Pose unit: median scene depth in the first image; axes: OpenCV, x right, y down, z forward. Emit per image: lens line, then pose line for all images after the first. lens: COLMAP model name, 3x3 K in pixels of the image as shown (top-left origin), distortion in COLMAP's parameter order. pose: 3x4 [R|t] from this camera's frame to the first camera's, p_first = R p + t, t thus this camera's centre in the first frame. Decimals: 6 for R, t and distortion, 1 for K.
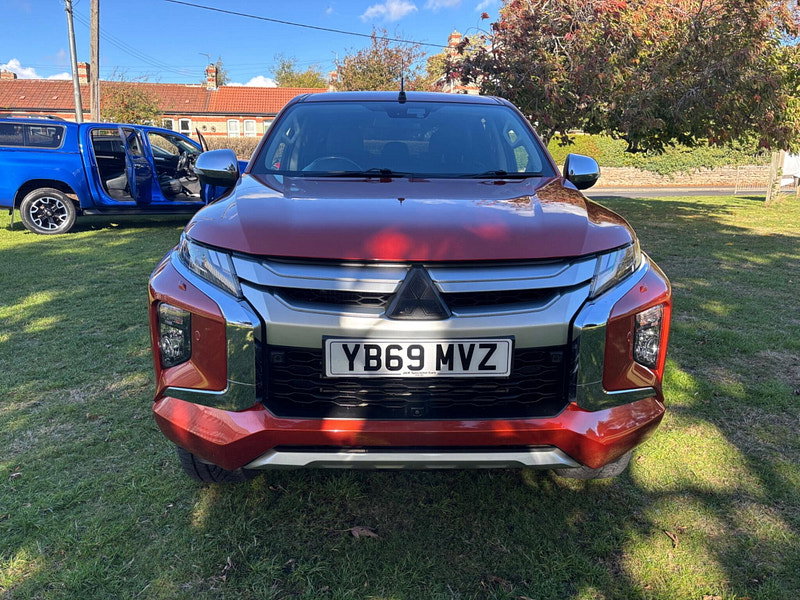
lens RADIAL K [[611.2, 0, 400.0], [0, 611.2, 300.0], [0, 0, 1]] dist [0.043213, -0.052041]
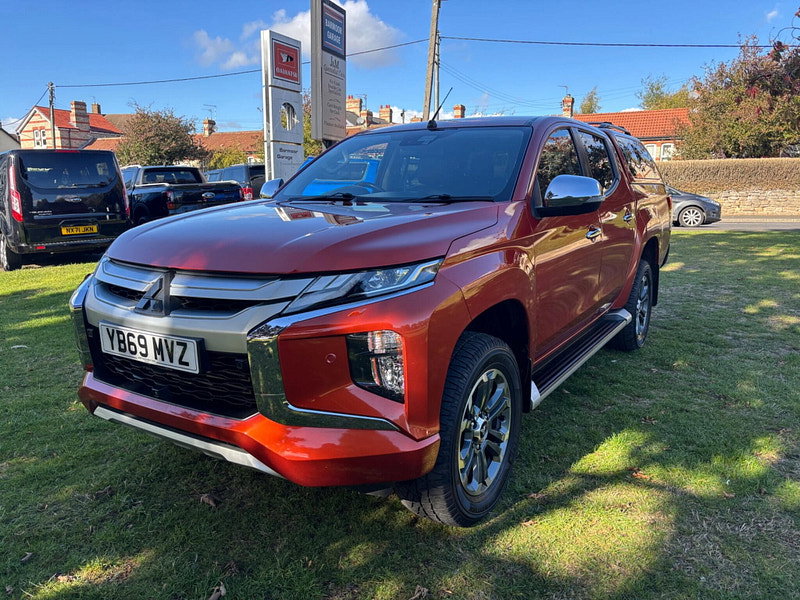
lens RADIAL K [[611.2, 0, 400.0], [0, 611.2, 300.0], [0, 0, 1]] dist [0.043213, -0.052041]
pose [[0.828735, 0.088481, -0.552602, 1.112104], [-0.111757, 0.993699, -0.008494, -0.043218], [0.548369, 0.068797, 0.833402, 0.254163]]
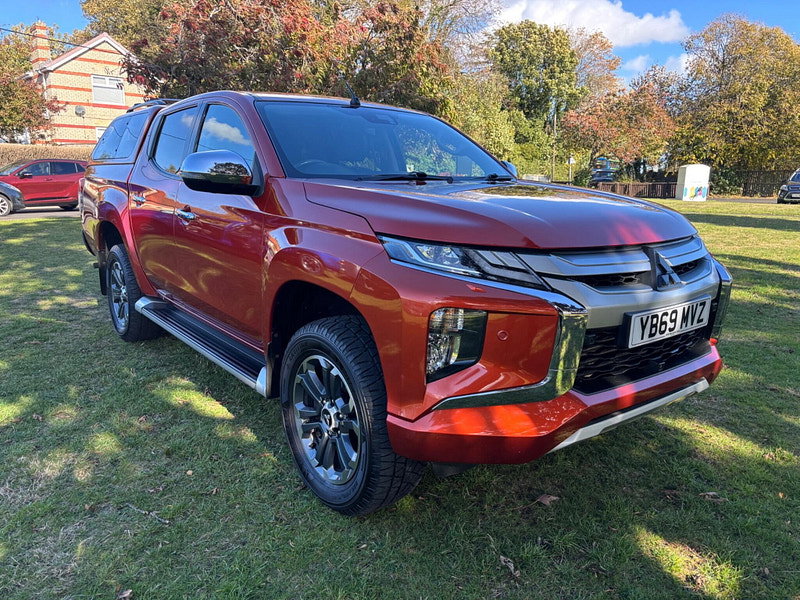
lens RADIAL K [[611.2, 0, 400.0], [0, 611.2, 300.0], [0, 0, 1]] dist [0.043213, -0.052041]
pose [[0.801899, -0.123568, 0.584542, -1.122338], [0.133697, 0.990681, 0.026012, -0.051467], [-0.582309, 0.057293, 0.810946, 0.315987]]
